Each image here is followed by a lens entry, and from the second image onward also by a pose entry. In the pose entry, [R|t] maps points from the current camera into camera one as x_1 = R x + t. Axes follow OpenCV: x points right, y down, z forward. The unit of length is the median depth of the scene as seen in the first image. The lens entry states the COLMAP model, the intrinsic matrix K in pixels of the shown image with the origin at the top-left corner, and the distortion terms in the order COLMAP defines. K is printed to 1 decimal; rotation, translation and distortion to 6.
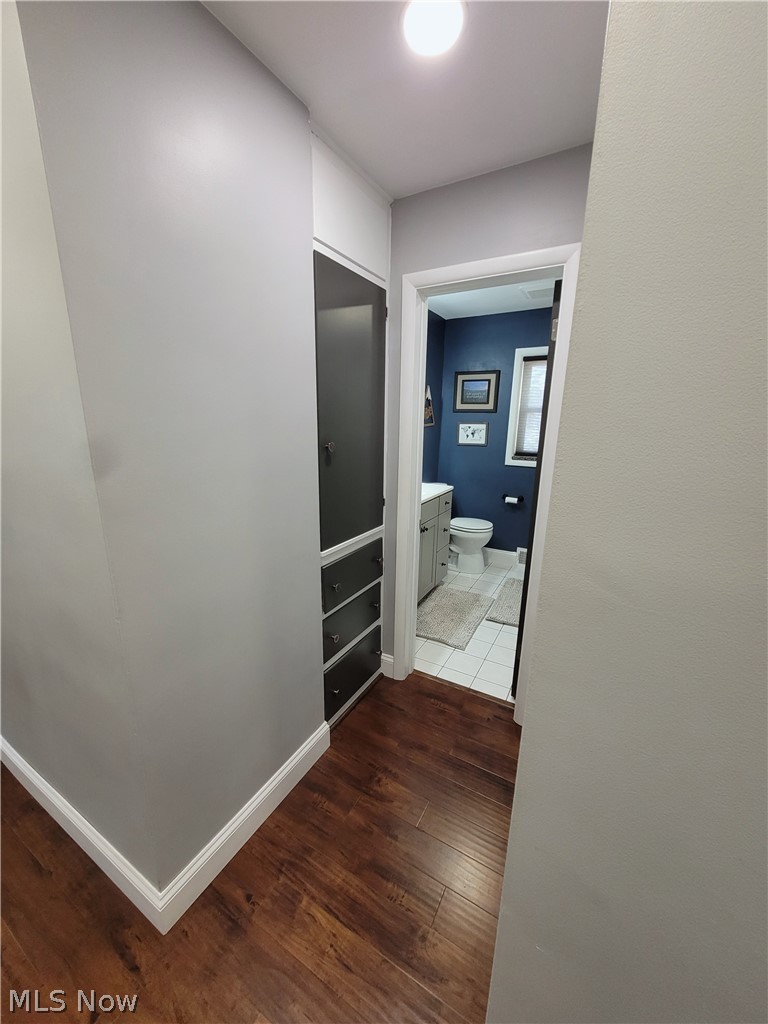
lens RADIAL K [[399.2, 0, 383.9], [0, 399.2, 510.5], [0, 0, 1]] dist [0.001747, 0.000055]
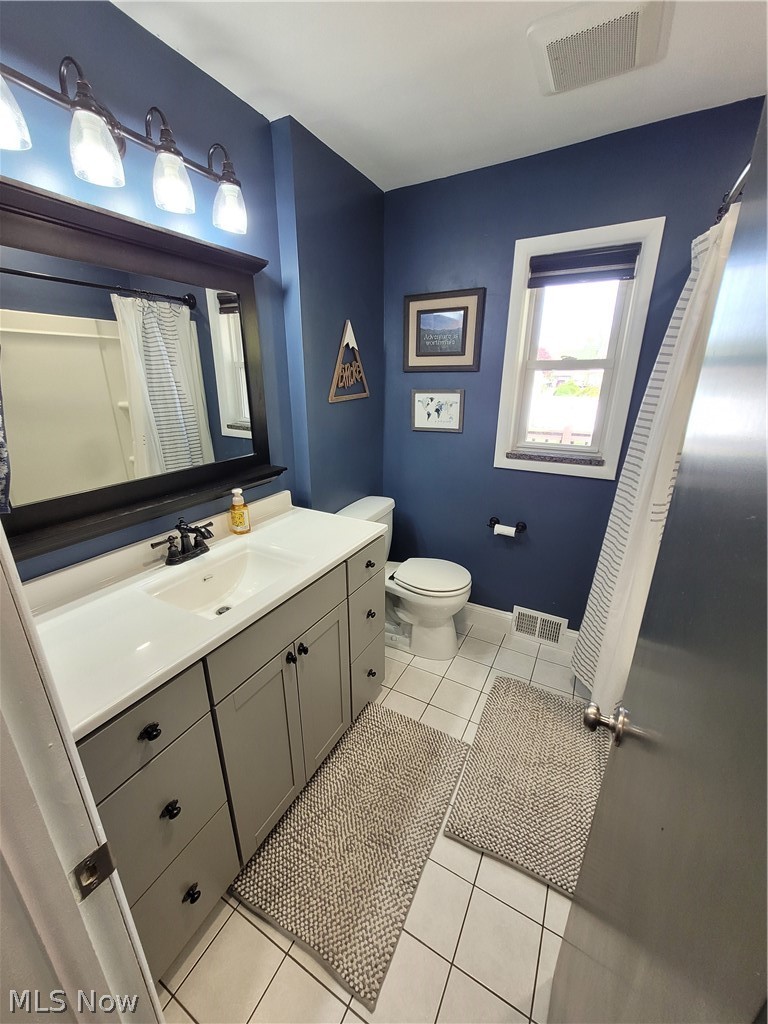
lens RADIAL K [[399.2, 0, 380.5], [0, 399.2, 515.0], [0, 0, 1]] dist [0.001747, 0.000055]
pose [[0.999841, -0.016238, 0.007326, 0.139343], [0.015559, 0.996275, 0.084814, -0.097343], [-0.008676, -0.084686, 0.996370, 0.438230]]
